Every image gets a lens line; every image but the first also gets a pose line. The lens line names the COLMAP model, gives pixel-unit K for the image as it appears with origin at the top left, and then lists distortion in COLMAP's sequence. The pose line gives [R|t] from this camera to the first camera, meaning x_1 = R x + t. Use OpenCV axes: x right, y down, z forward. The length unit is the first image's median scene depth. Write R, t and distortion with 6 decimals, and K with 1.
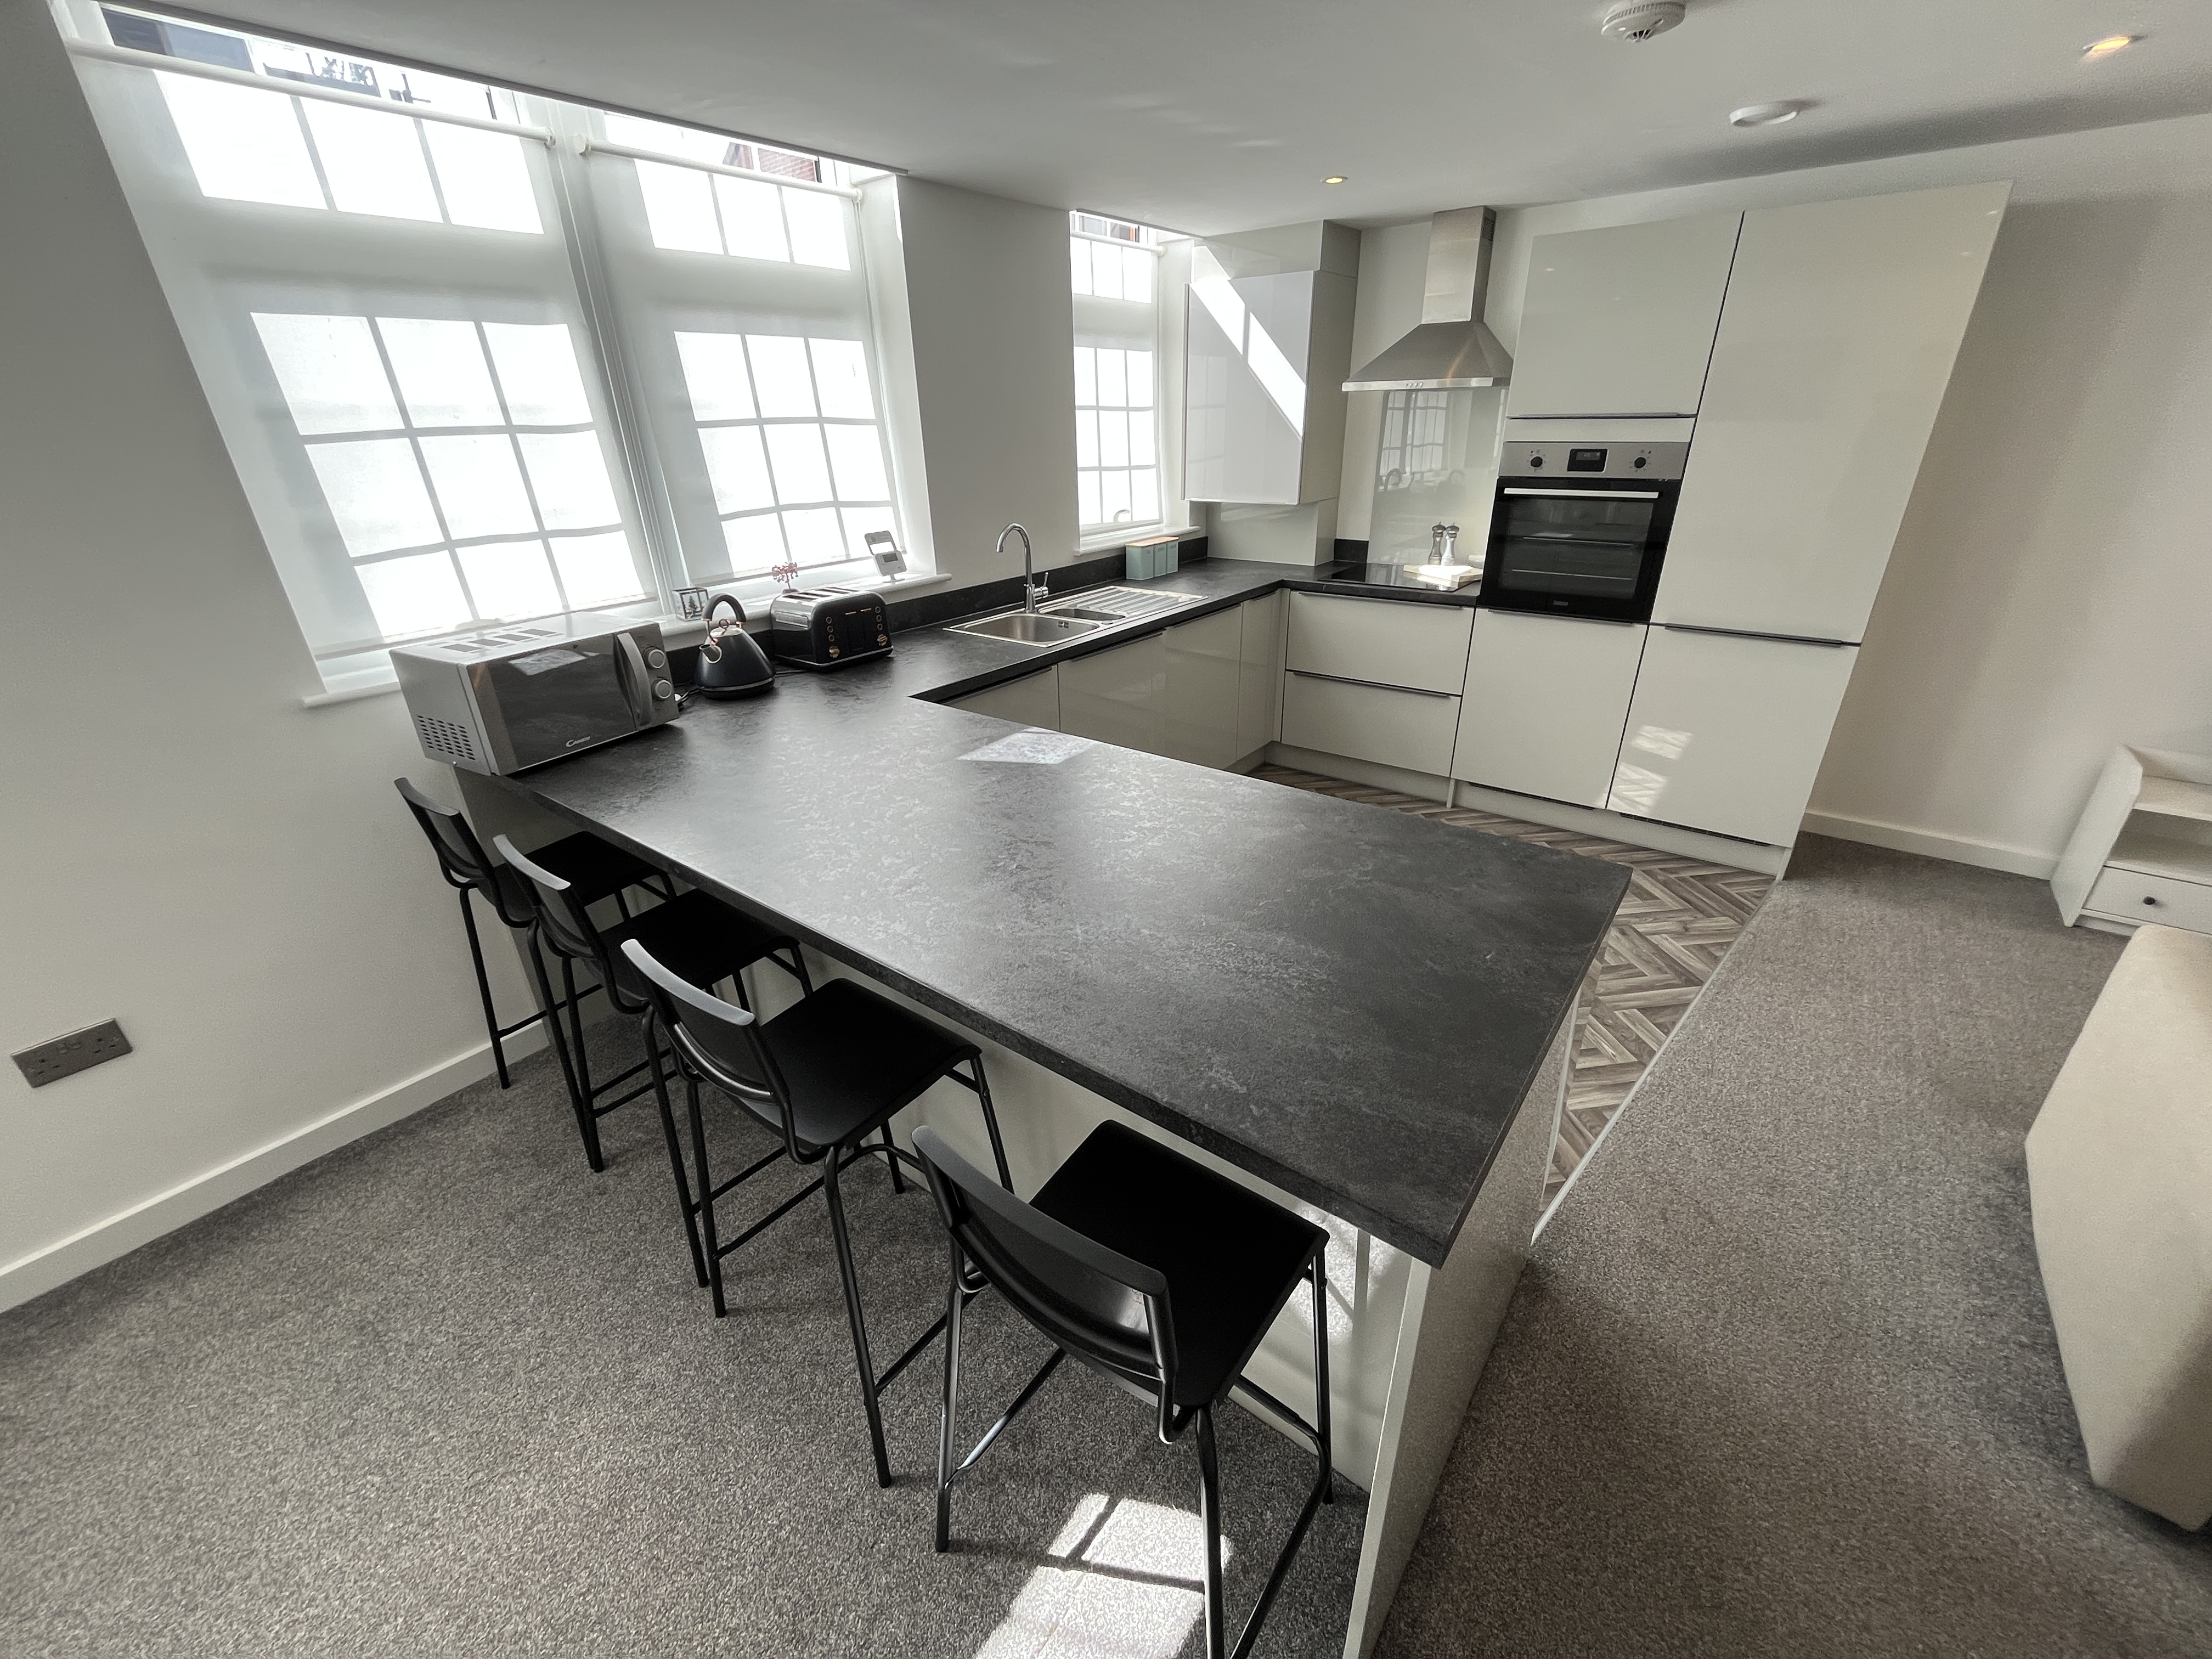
lens RADIAL K [[911.5, 0, 1133.2], [0, 911.5, 833.2], [0, 0, 1]] dist [-0.000526, -0.000562]
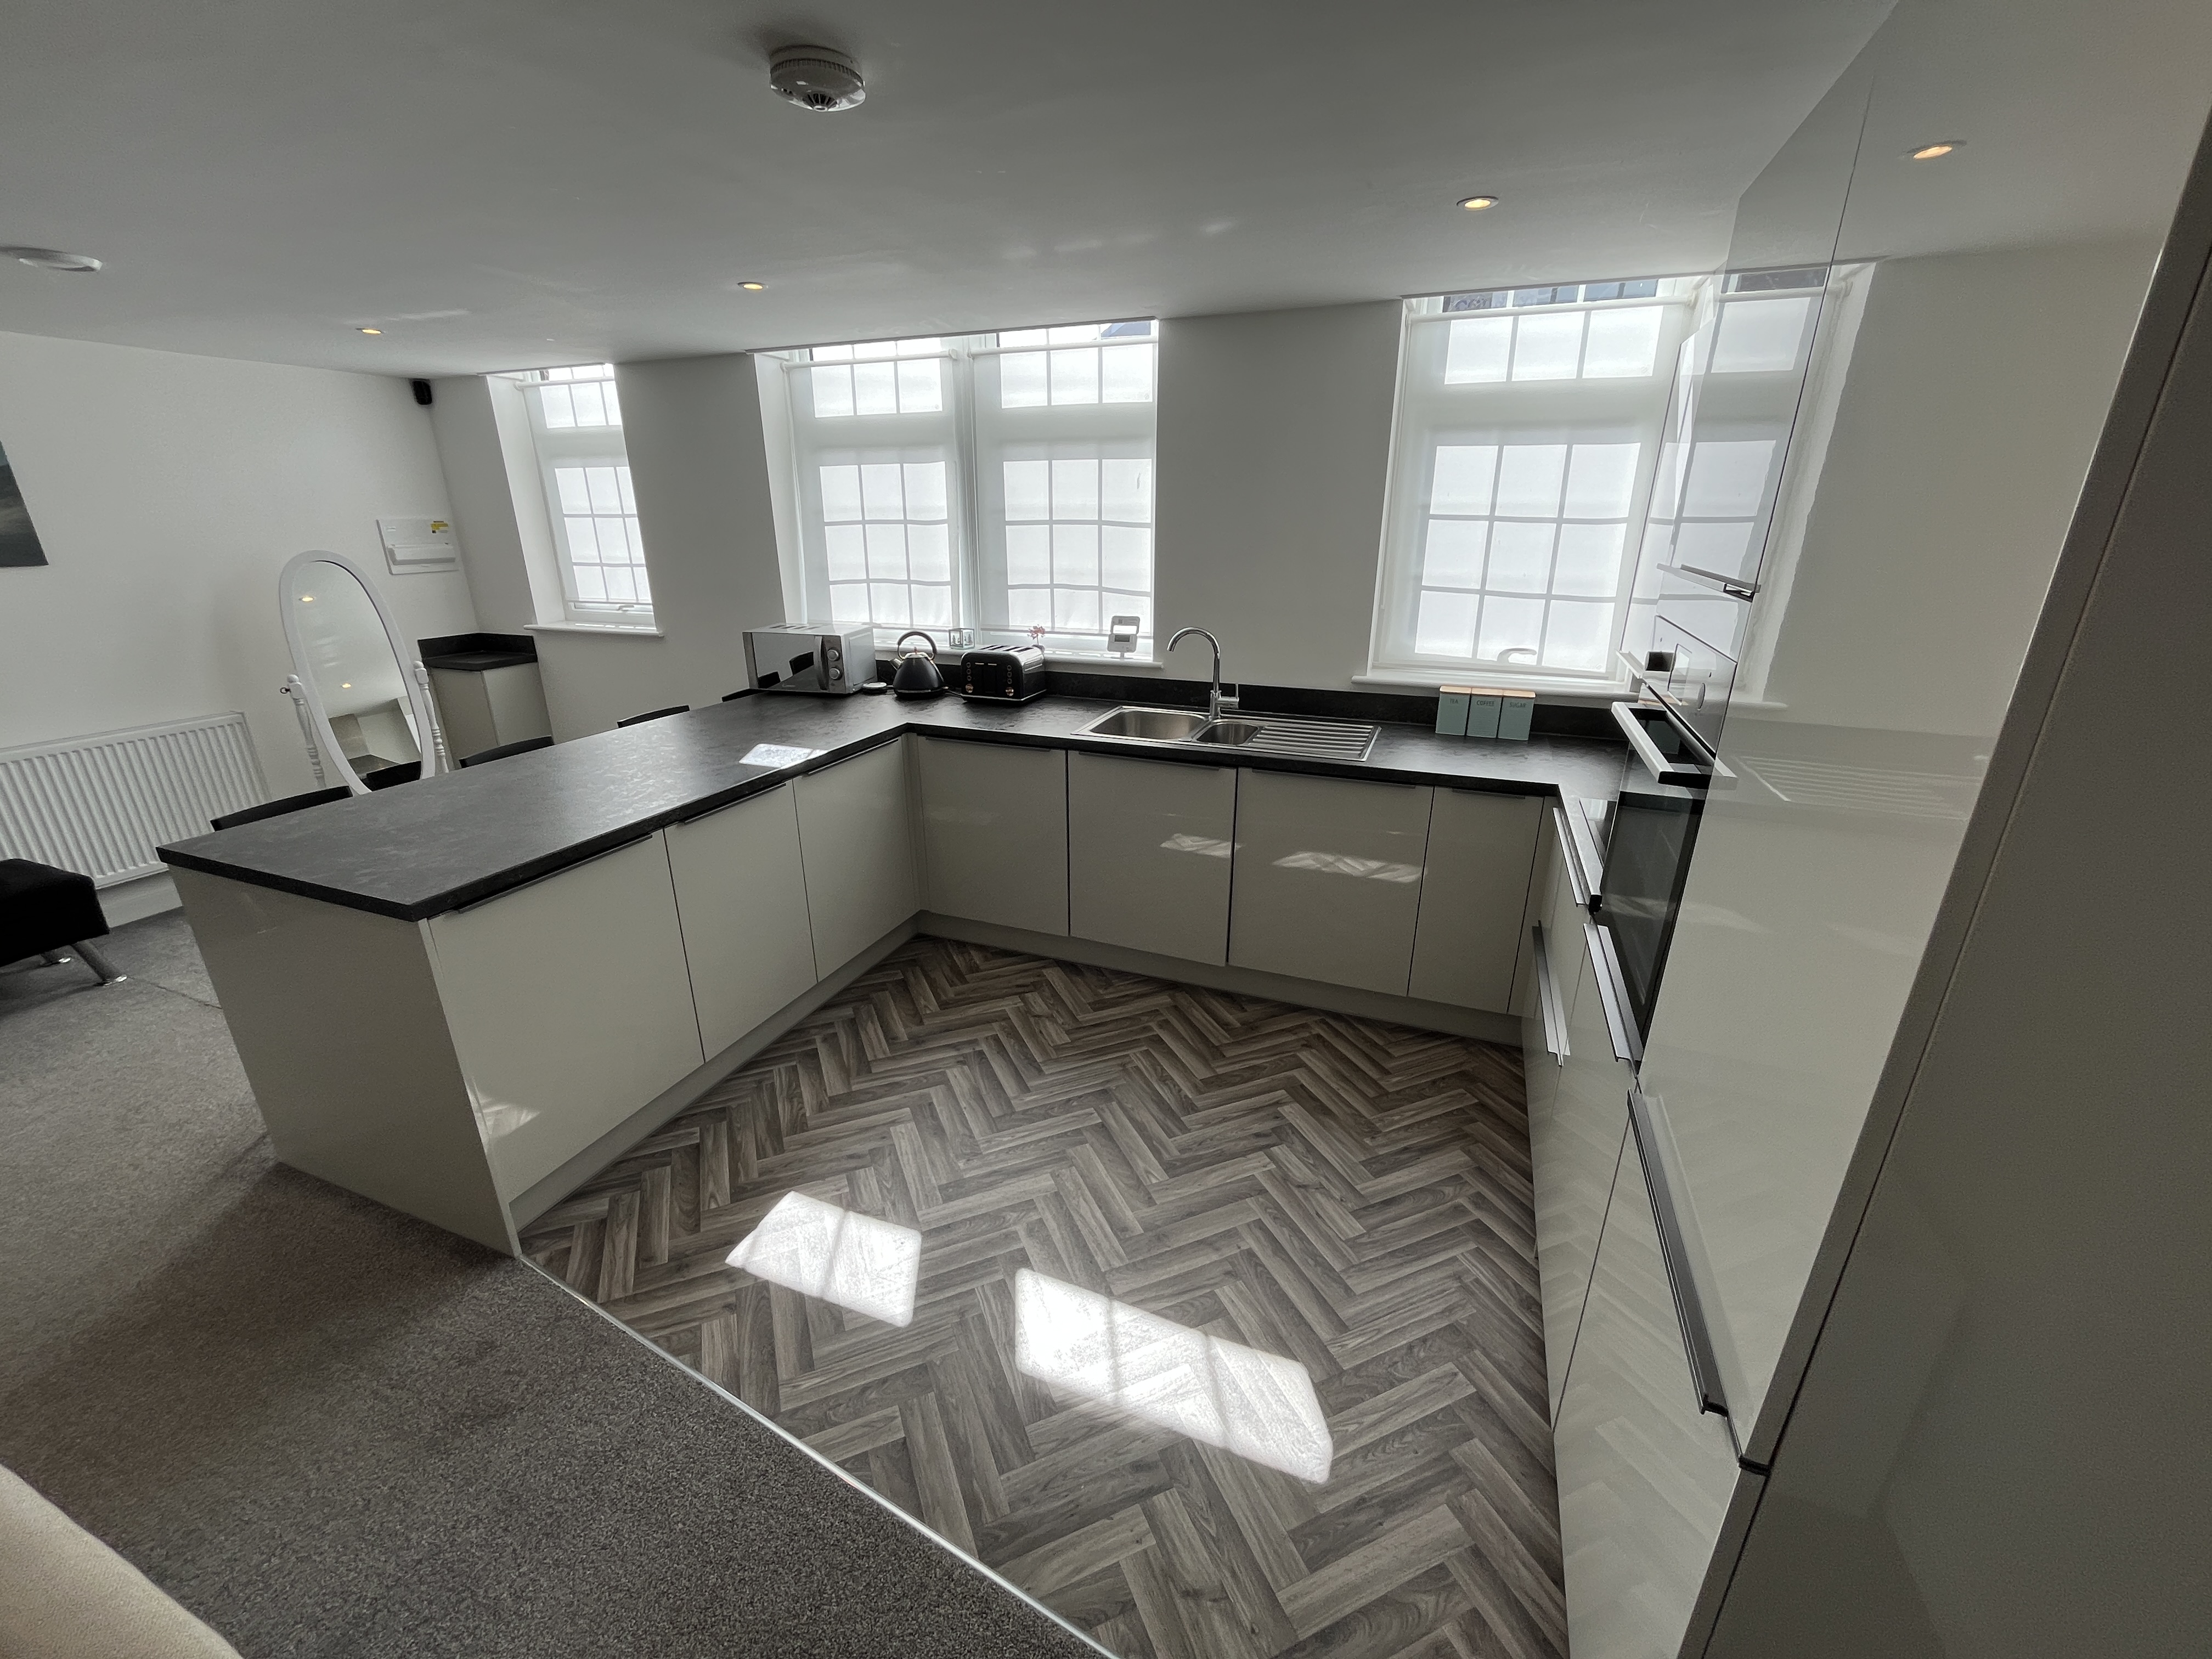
lens RADIAL K [[892.8, 0, 1102.6], [0, 892.8, 830.0], [0, 0, 1]] dist [-0.000132, -0.000018]
pose [[0.261423, 0.332270, -0.906231, 0.839154], [-0.417291, 0.885512, 0.204296, -0.310748], [0.870360, 0.324755, 0.370147, 0.644531]]
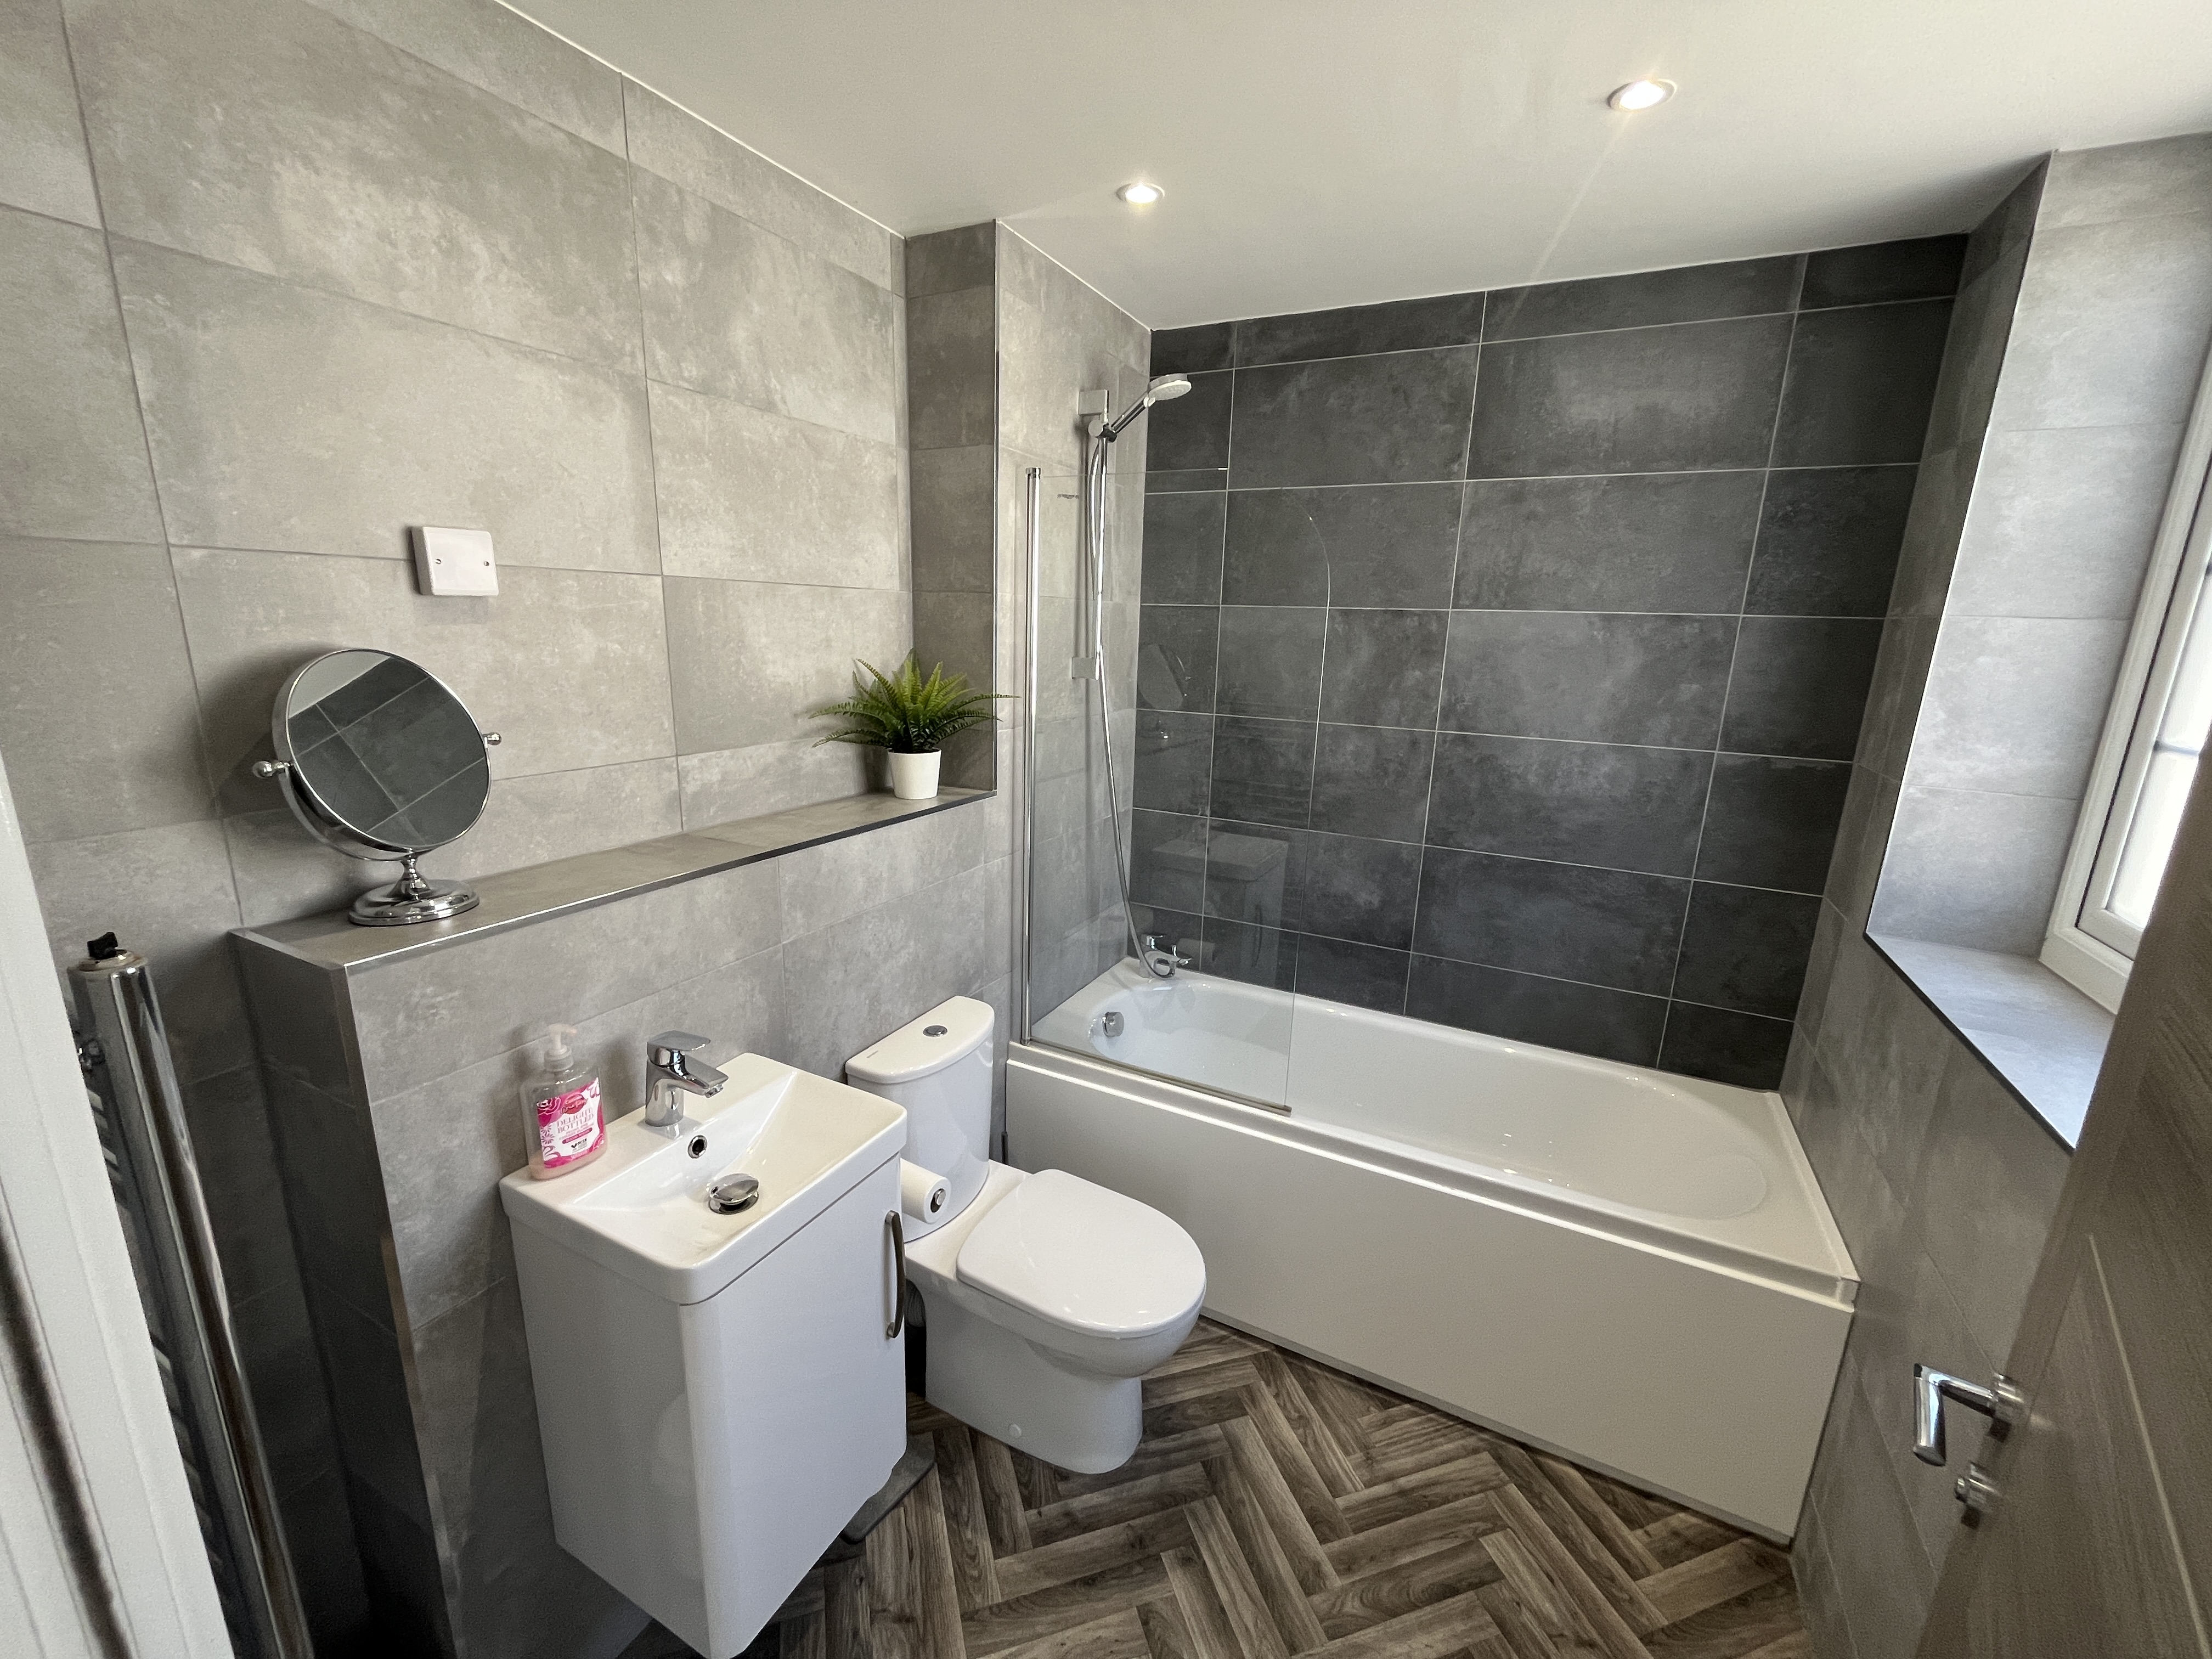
lens RADIAL K [[892.8, 0, 1102.6], [0, 892.8, 830.0], [0, 0, 1]] dist [-0.000132, -0.000018]
pose [[-0.170533, -0.224030, 0.959546, 0.023716], [0.409889, 0.869428, 0.275836, -0.562931], [-0.896052, 0.440346, -0.056439, 1.207639]]
